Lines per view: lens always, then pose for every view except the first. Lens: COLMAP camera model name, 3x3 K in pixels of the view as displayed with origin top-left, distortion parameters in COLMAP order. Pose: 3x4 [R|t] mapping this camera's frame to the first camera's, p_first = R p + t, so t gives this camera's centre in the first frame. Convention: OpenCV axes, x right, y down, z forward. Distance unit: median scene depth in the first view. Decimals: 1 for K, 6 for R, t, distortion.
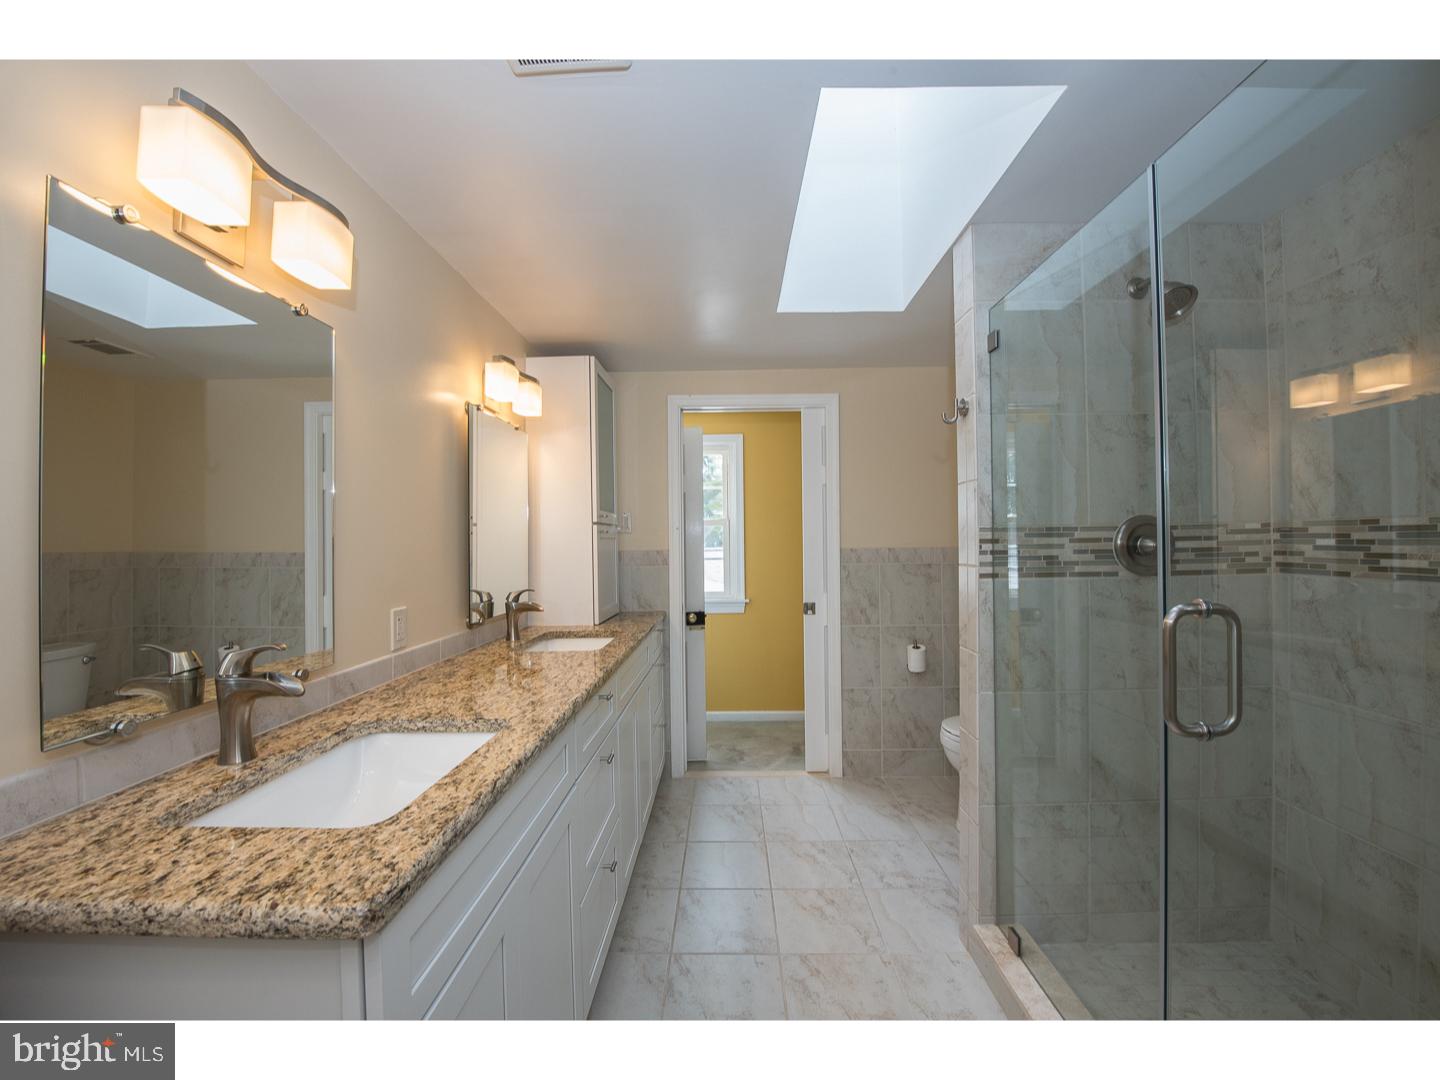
lens RADIAL K [[570.4, 0, 719.6], [0, 570.4, 539.0], [0, 0, 1]] dist [-0.018425, -0.001088]
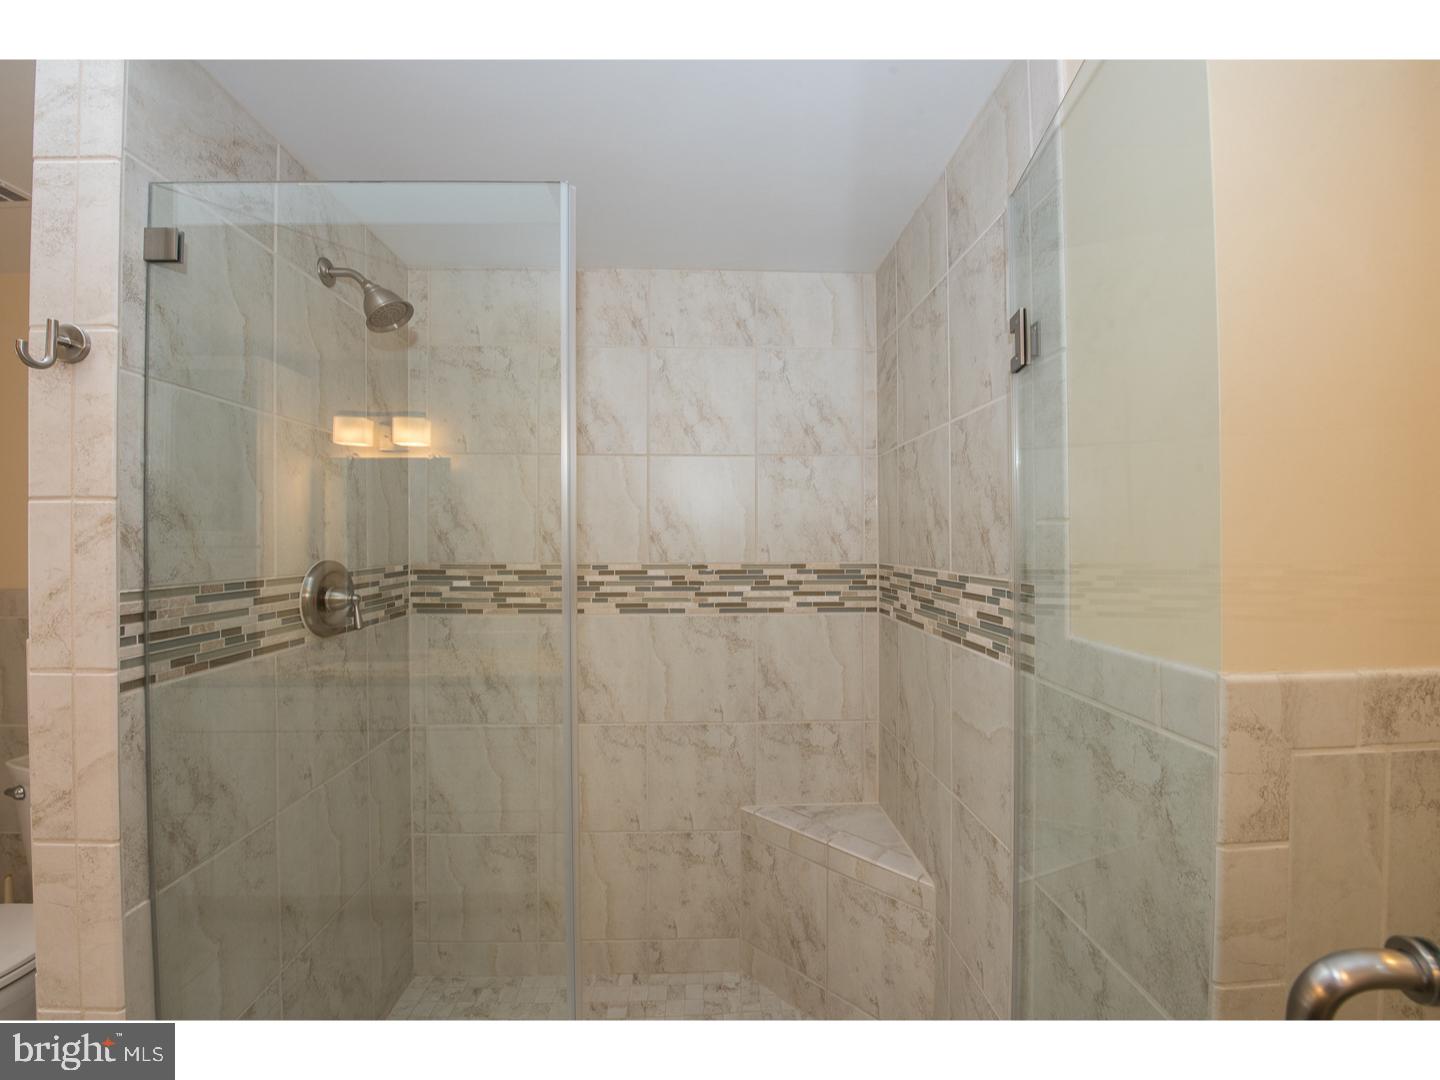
lens RADIAL K [[570.4, 0, 718.0], [0, 570.4, 540.7], [0, 0, 1]] dist [-0.018425, -0.001088]
pose [[-0.041509, 0.011721, 0.999069, -0.064490], [-0.001443, 0.999929, -0.011791, -0.061725], [-0.999137, -0.001931, -0.041490, 0.485733]]
